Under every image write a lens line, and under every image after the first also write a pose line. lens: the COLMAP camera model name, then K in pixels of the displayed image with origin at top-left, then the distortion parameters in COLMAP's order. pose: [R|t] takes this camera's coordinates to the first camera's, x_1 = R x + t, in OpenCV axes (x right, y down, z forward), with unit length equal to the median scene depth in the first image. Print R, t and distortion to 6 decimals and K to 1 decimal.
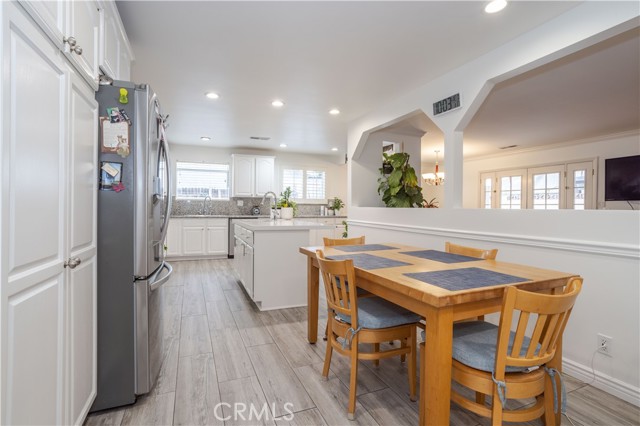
lens RADIAL K [[300.8, 0, 320.2], [0, 300.8, 210.2], [0, 0, 1]] dist [-0.026455, 0.001828]
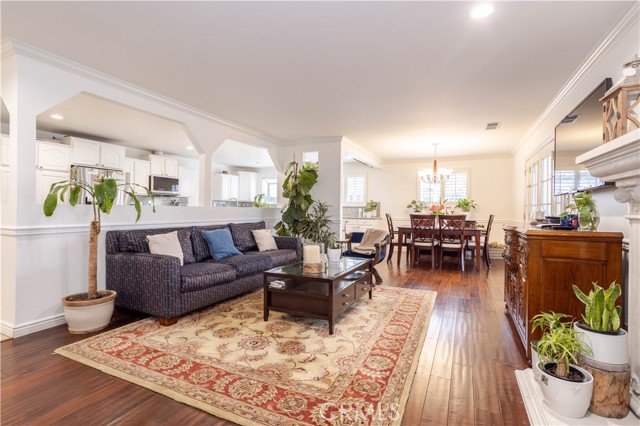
lens RADIAL K [[300.8, 0, 321.7], [0, 300.8, 212.5], [0, 0, 1]] dist [-0.026455, 0.001828]
pose [[0.664789, 0.004500, -0.747018, 0.745913], [-0.011563, 0.999924, -0.004267, 0.007109], [0.746942, 0.011474, 0.664791, 0.170989]]
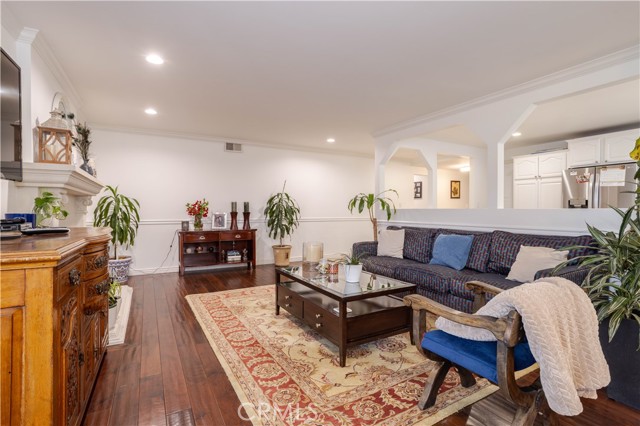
lens RADIAL K [[300.8, 0, 319.2], [0, 300.8, 211.7], [0, 0, 1]] dist [-0.026455, 0.001828]
pose [[-0.992126, -0.001436, -0.125237, 0.502103], [-0.002307, 0.999974, 0.006808, 0.000033], [0.125224, 0.007043, -0.992103, 0.800006]]
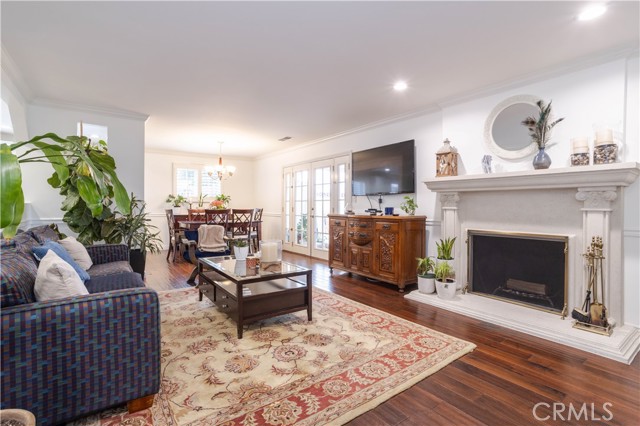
lens RADIAL K [[300.8, 0, 316.5], [0, 300.8, 211.5], [0, 0, 1]] dist [-0.026455, 0.001828]
pose [[0.976948, -0.009323, 0.213272, 0.439667], [0.007097, 0.999912, 0.011203, 0.004248], [-0.213358, -0.009431, 0.976929, 0.046539]]
